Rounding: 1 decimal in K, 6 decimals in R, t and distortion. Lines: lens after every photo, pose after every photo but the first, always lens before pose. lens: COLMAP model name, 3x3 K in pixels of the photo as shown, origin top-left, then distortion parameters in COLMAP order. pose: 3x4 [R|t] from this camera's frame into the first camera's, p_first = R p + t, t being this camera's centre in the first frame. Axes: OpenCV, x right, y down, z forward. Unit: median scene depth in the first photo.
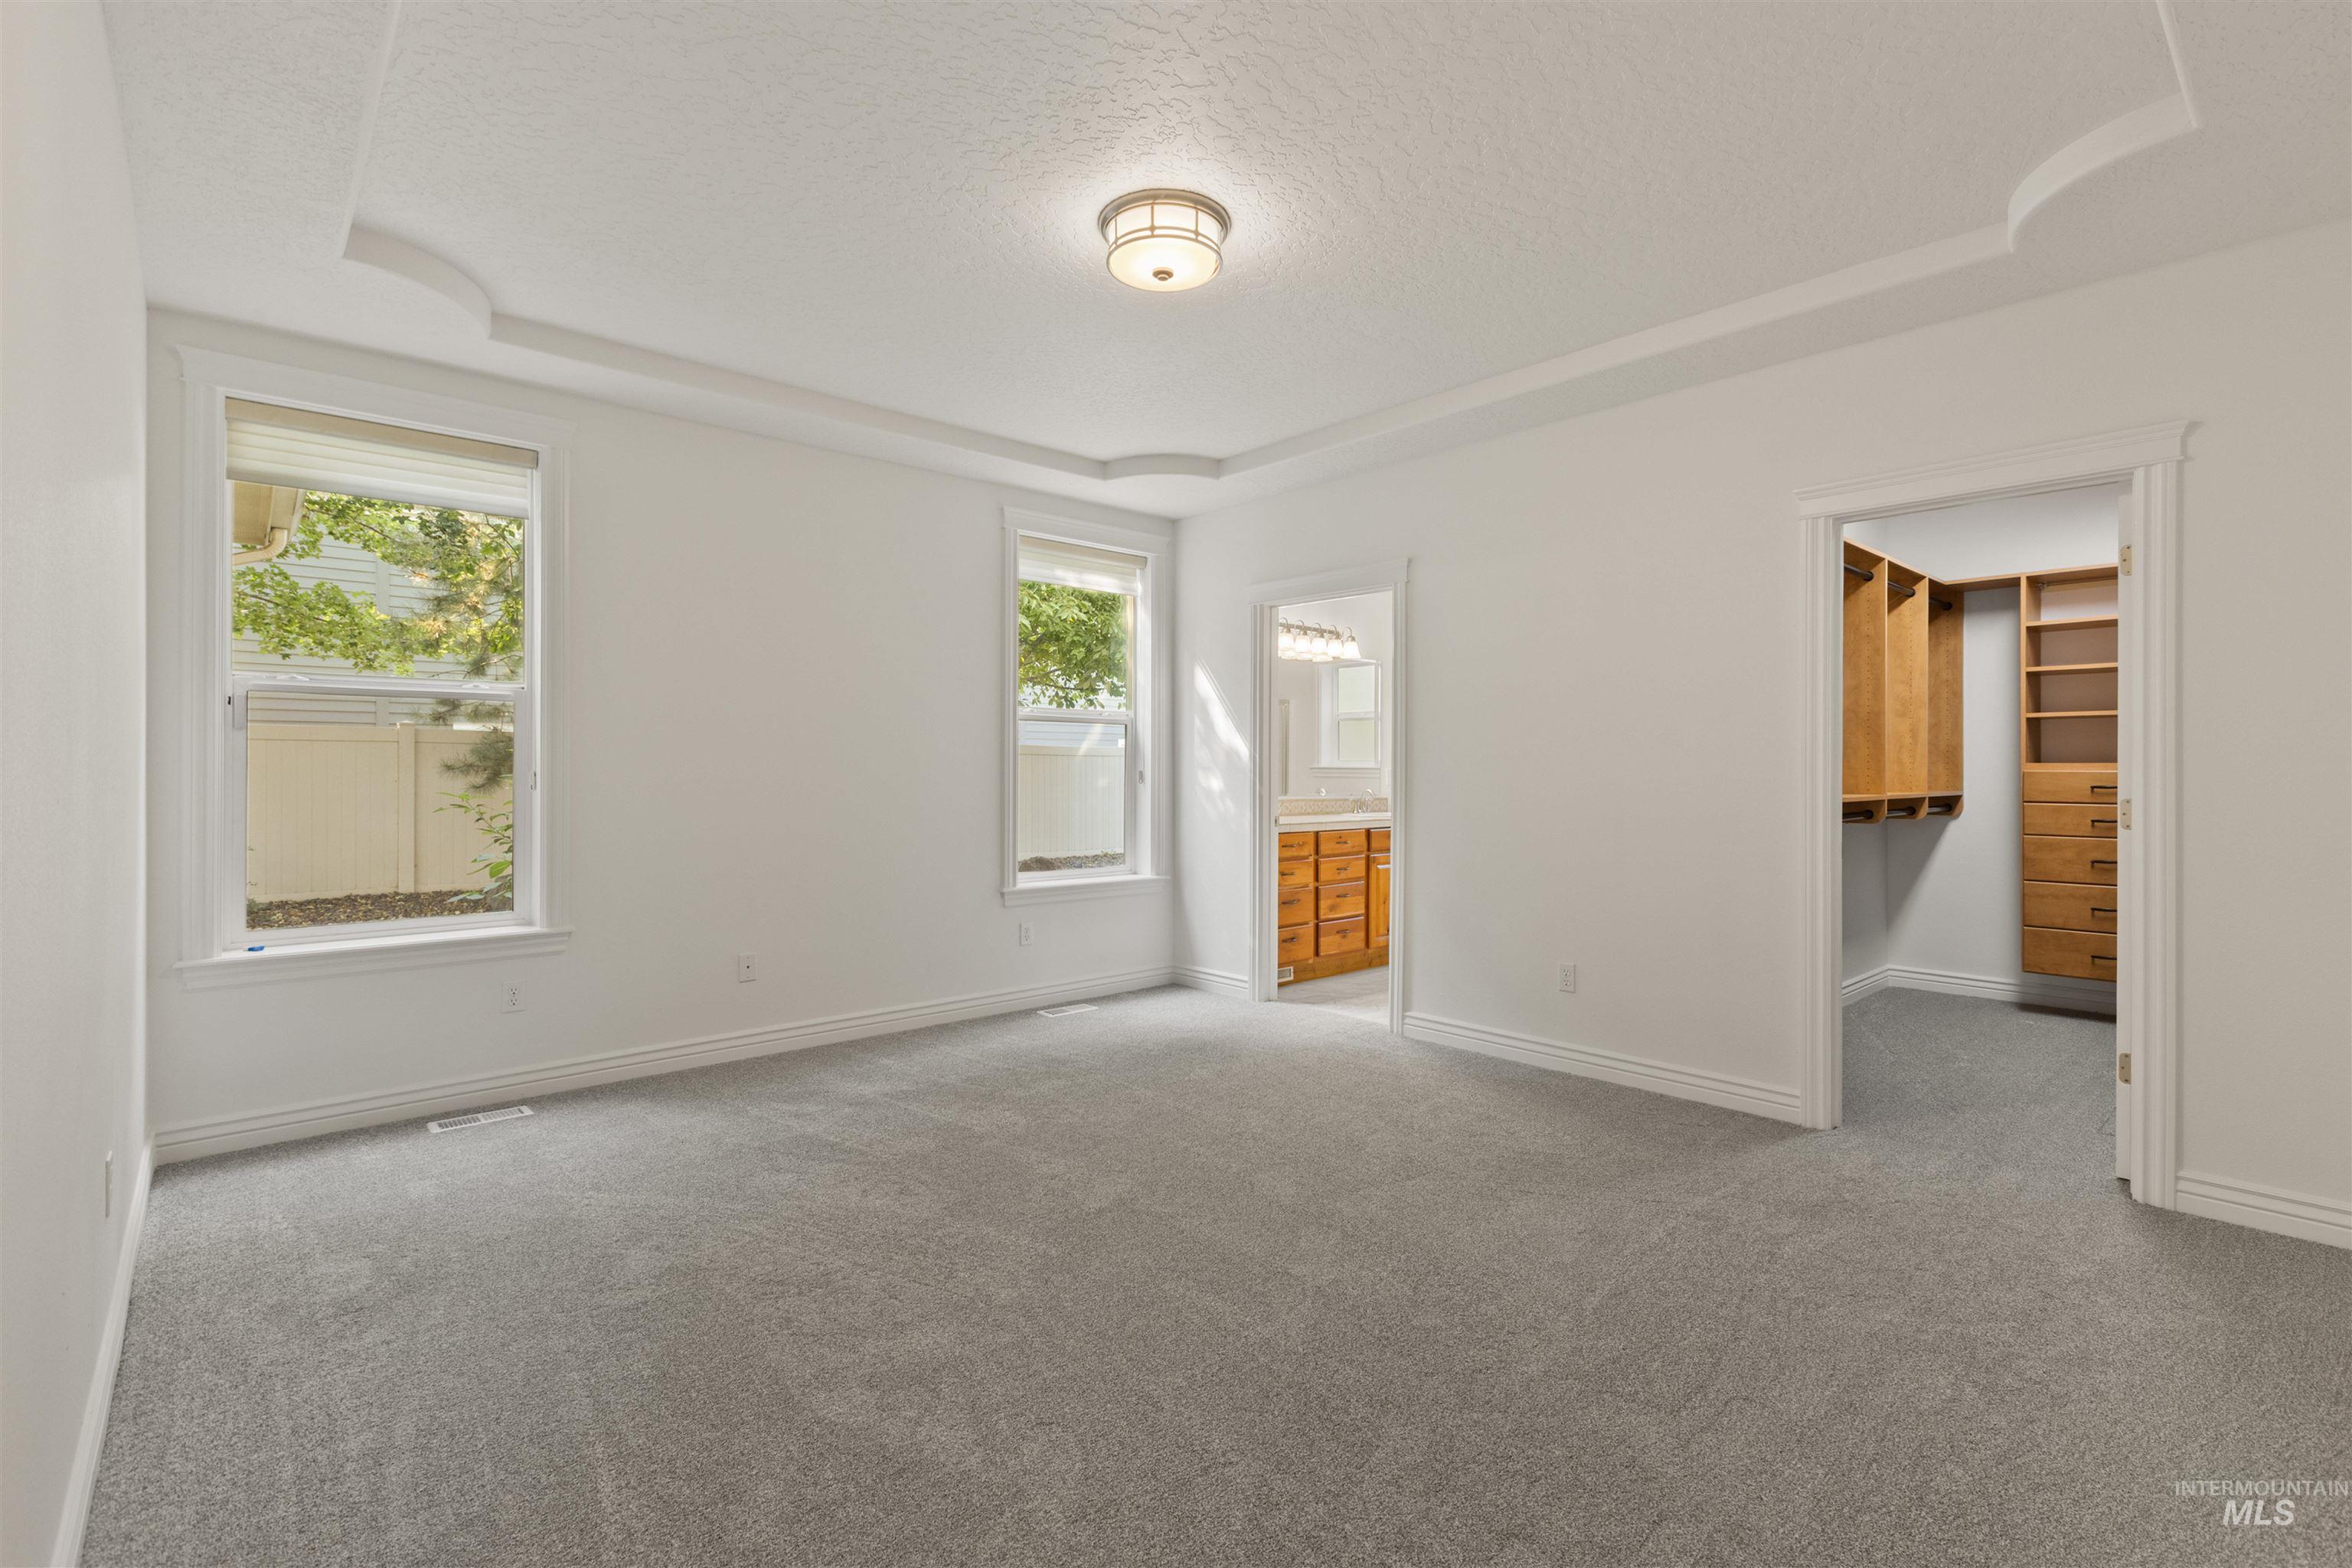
lens RADIAL K [[1081.1, 0, 1167.2], [0, 1081.1, 754.0], [0, 0, 1]] dist [0.002853, -0.001270]
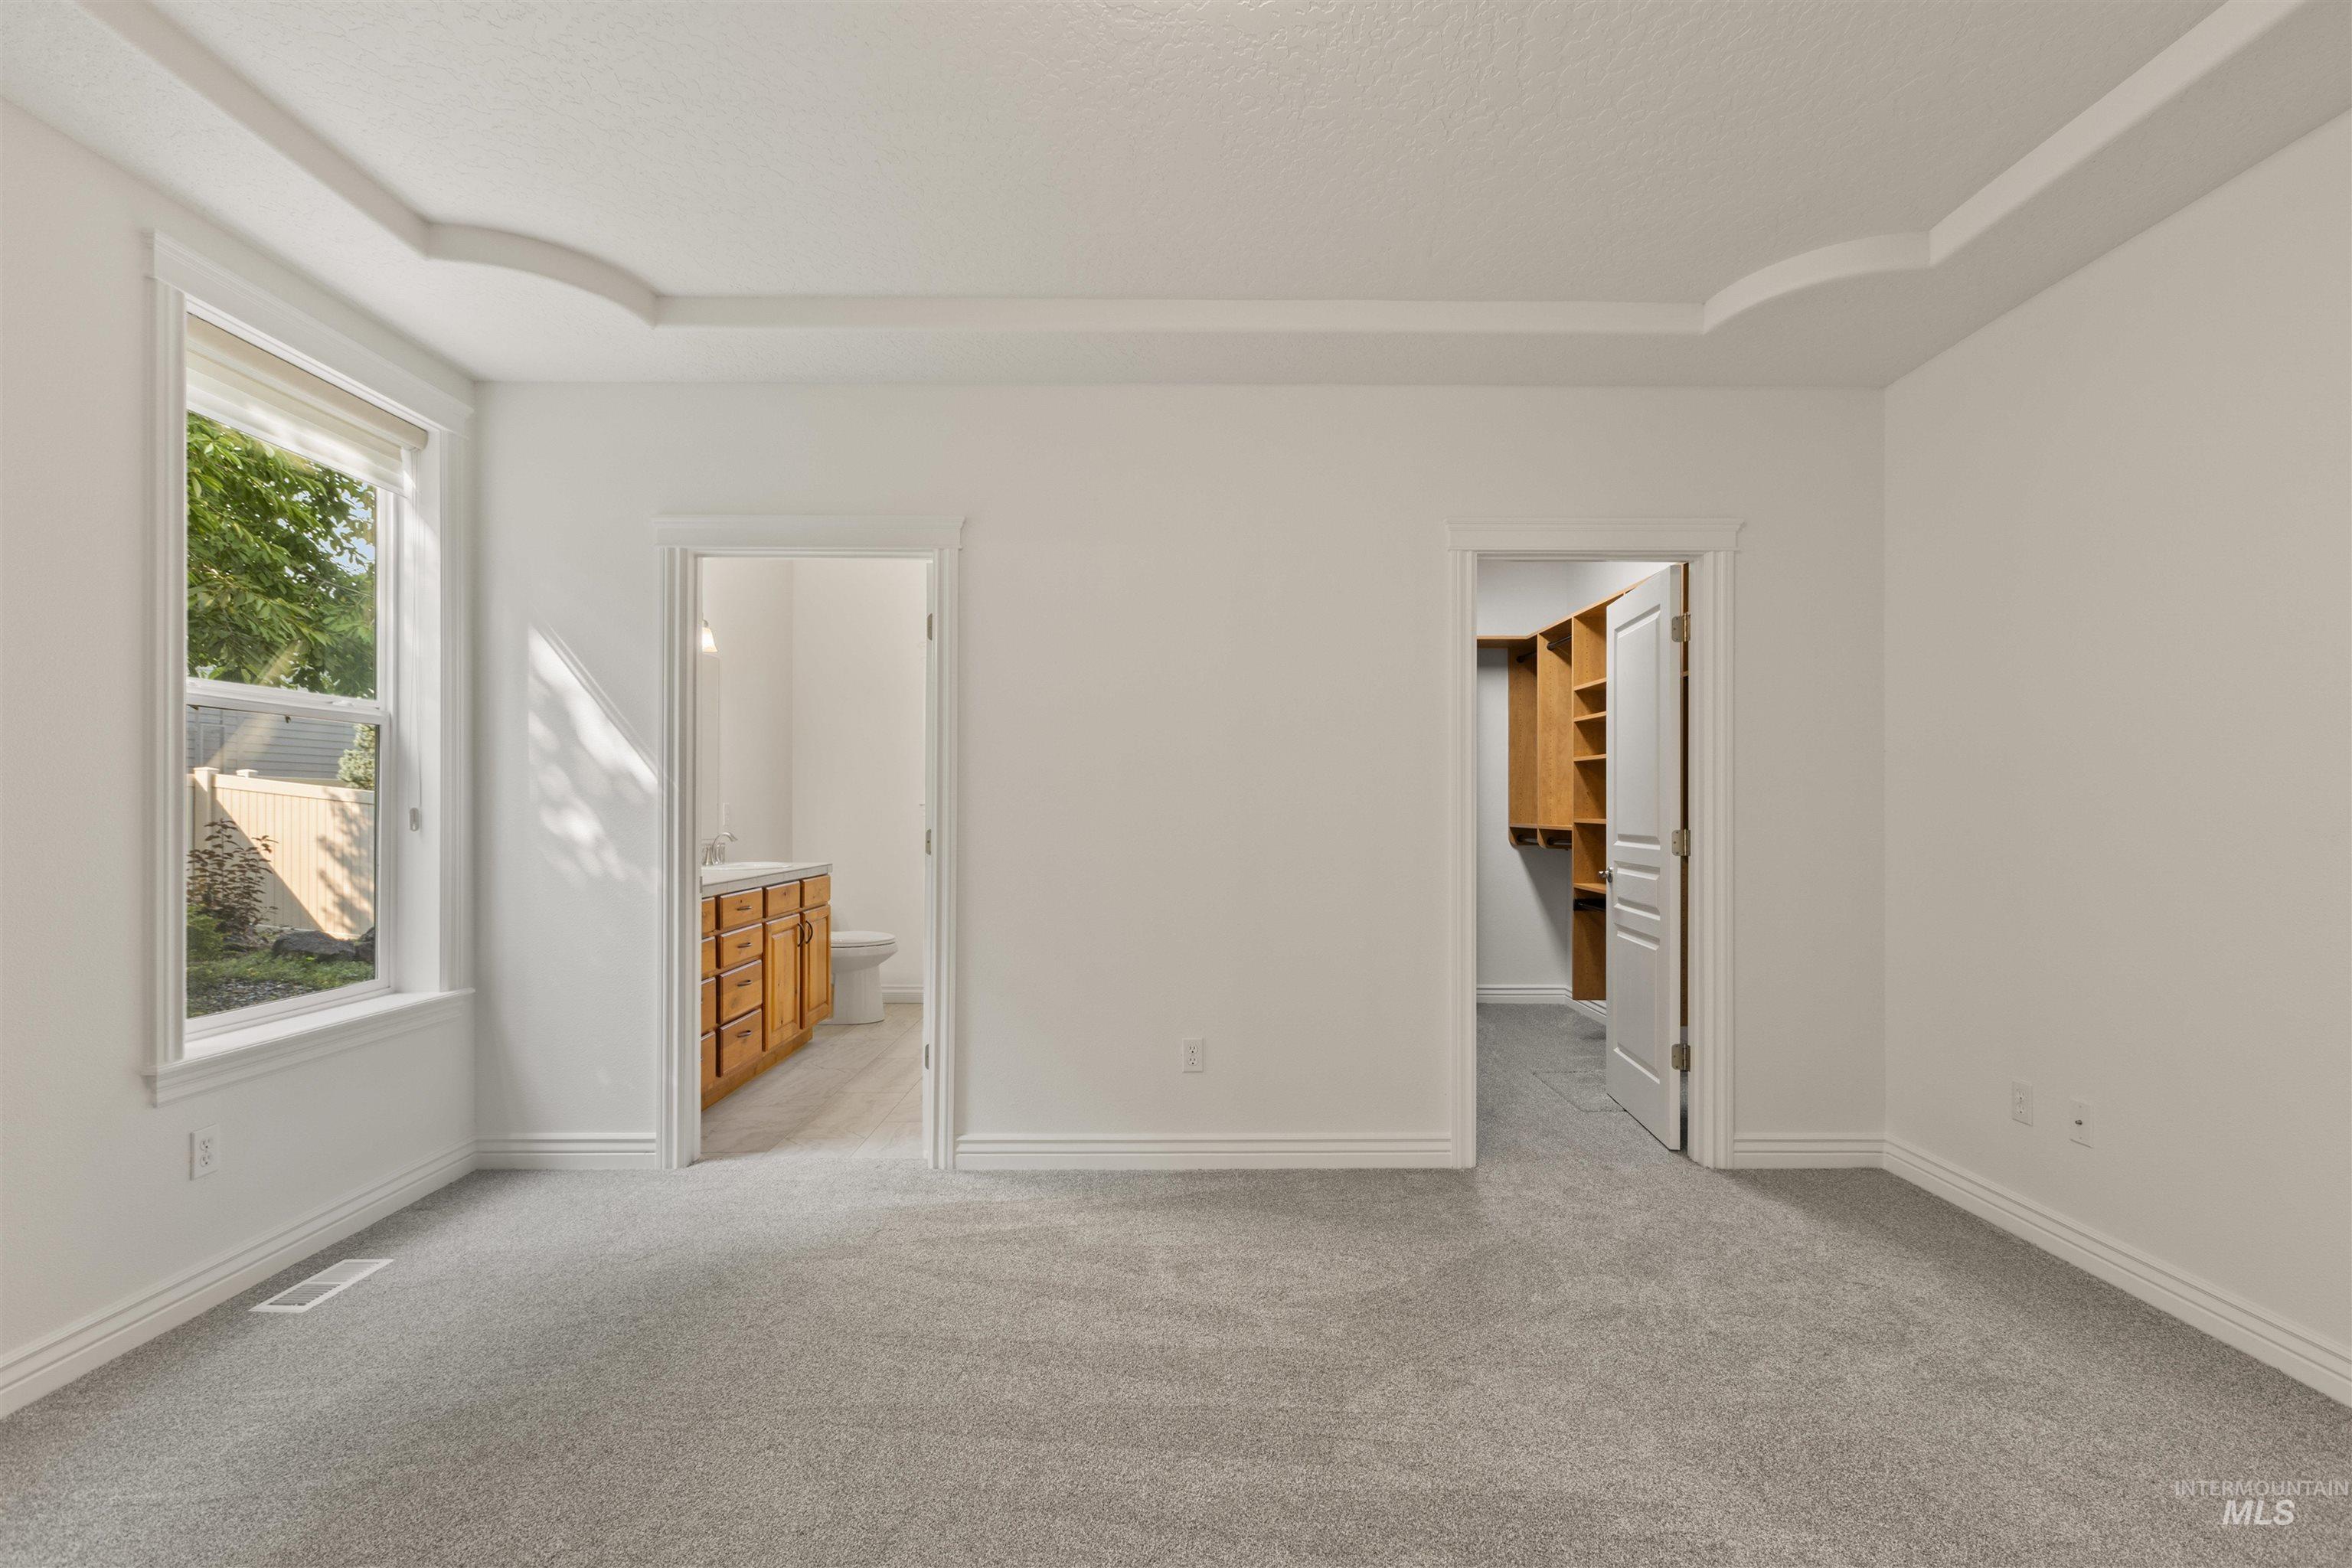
lens RADIAL K [[1081.1, 0, 1175.2], [0, 1081.1, 796.1], [0, 0, 1]] dist [0.002853, -0.001270]
pose [[0.652689, 0.004580, 0.757612, -0.219138], [-0.010865, 0.999935, 0.003314, 0.004103], [-0.757548, -0.010394, 0.652697, 0.378251]]
